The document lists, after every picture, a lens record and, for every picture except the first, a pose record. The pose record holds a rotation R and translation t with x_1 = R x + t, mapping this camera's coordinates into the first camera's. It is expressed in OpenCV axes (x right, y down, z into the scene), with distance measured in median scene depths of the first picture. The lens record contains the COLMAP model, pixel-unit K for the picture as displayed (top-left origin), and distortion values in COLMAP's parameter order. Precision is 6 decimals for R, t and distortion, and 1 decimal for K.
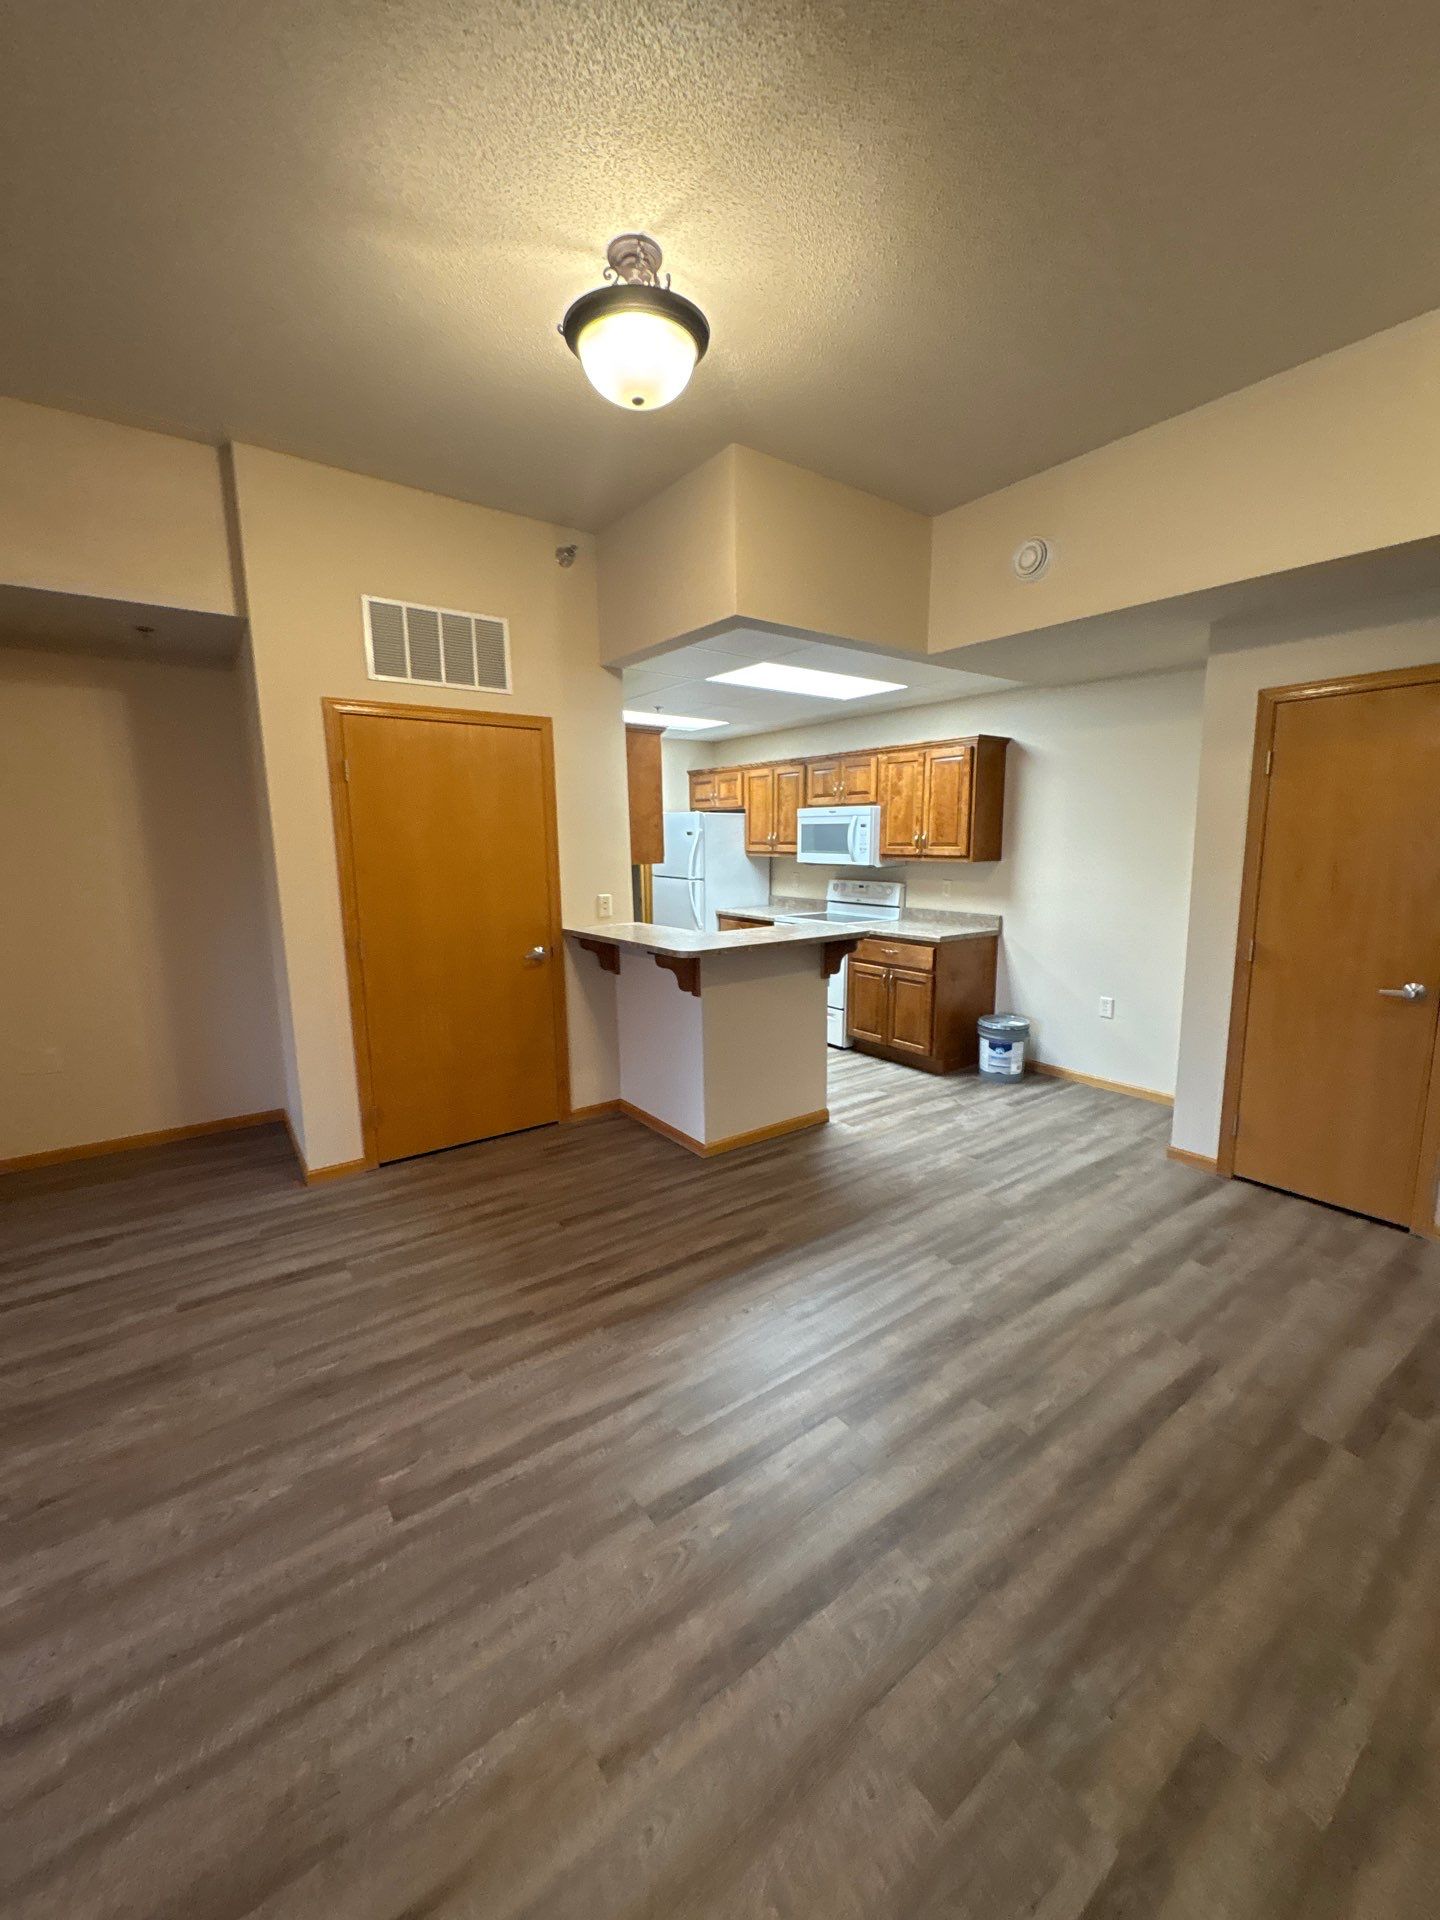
lens RADIAL K [[766.0, 0, 723.2], [0, 766.0, 947.6], [0, 0, 1]] dist [-0.002505, 0.000684]
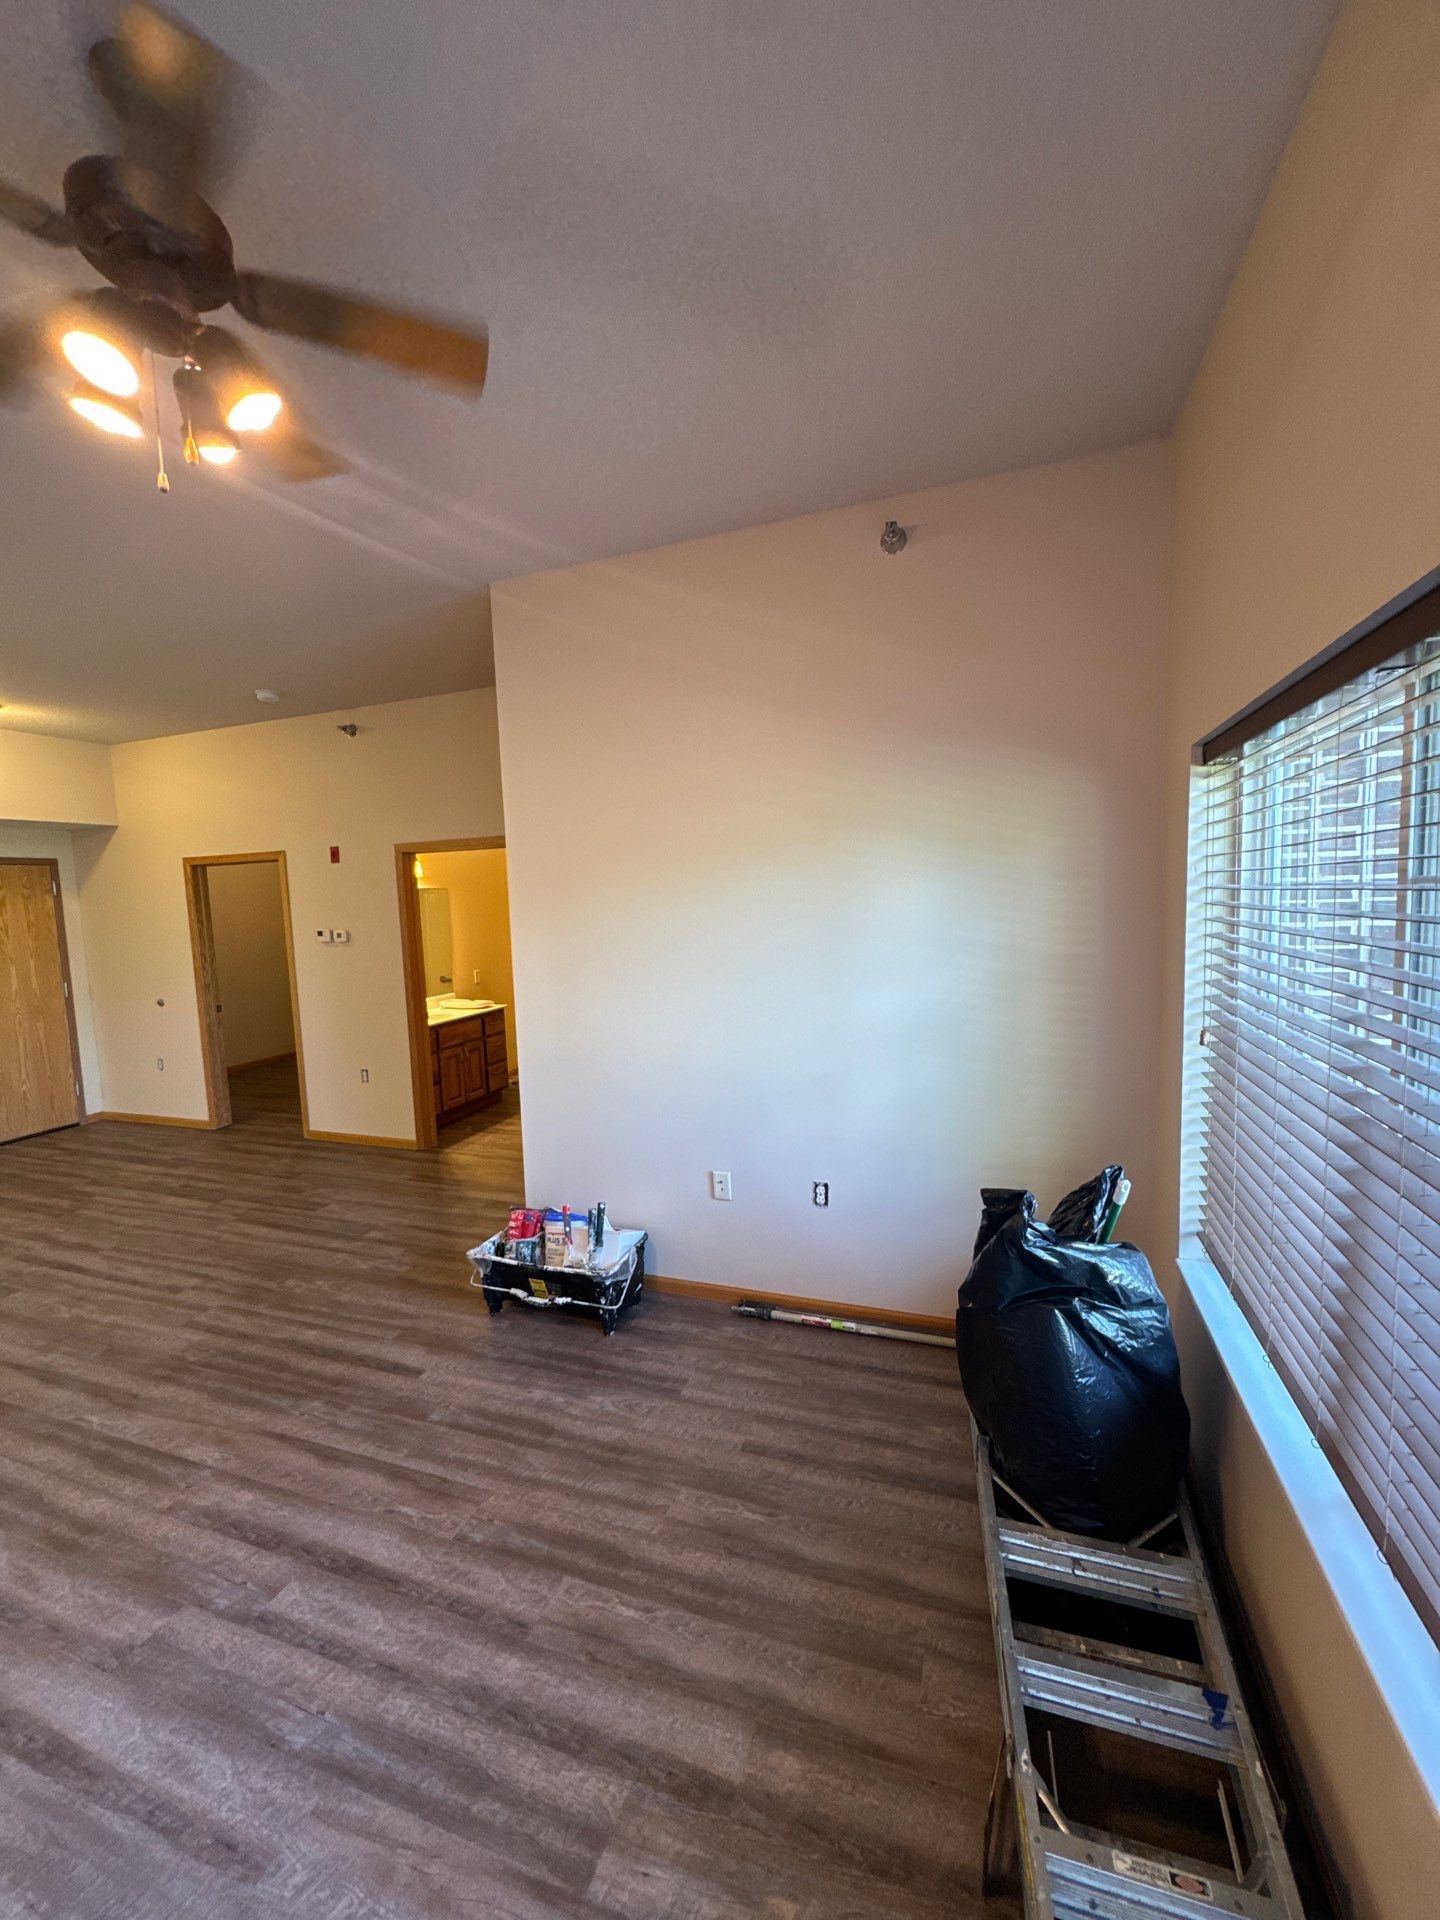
lens RADIAL K [[766.0, 0, 713.7], [0, 766.0, 959.8], [0, 0, 1]] dist [-0.002505, 0.000684]
pose [[-0.555642, -0.045121, 0.830196, -1.112003], [0.155720, 0.975209, 0.157224, -0.045755], [-0.816709, 0.216639, -0.534841, 0.042355]]
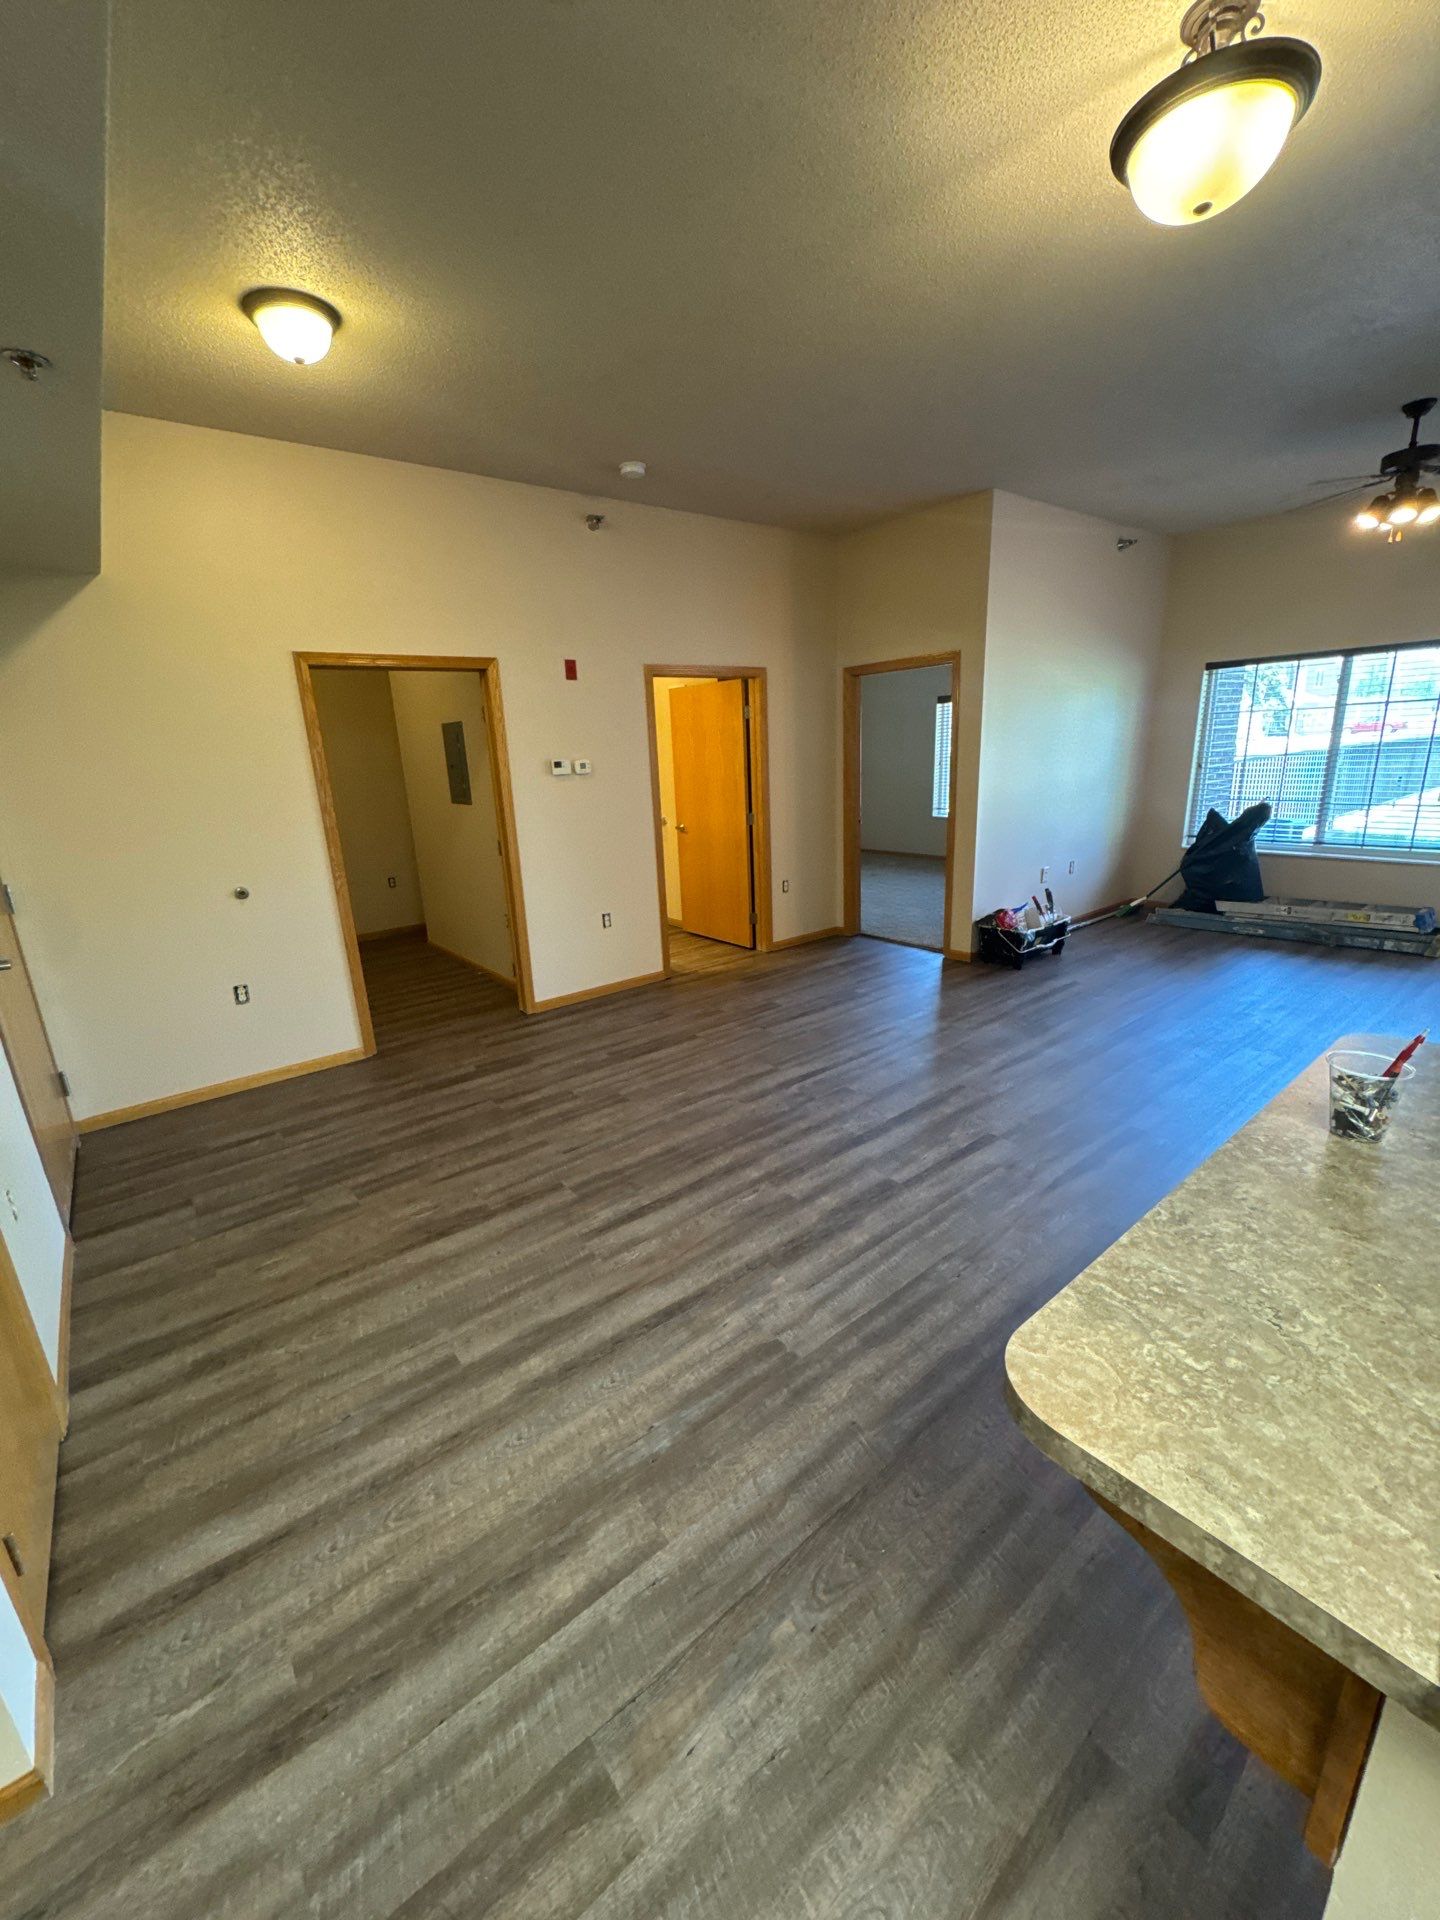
lens RADIAL K [[766.0, 0, 723.2], [0, 766.0, 957.5], [0, 0, 1]] dist [-0.002505, 0.000684]
pose [[-0.998019, 0.059807, -0.019505, 0.250423], [0.046967, 0.914676, 0.401450, -0.179420], [0.041851, 0.399739, -0.915673, 1.113818]]
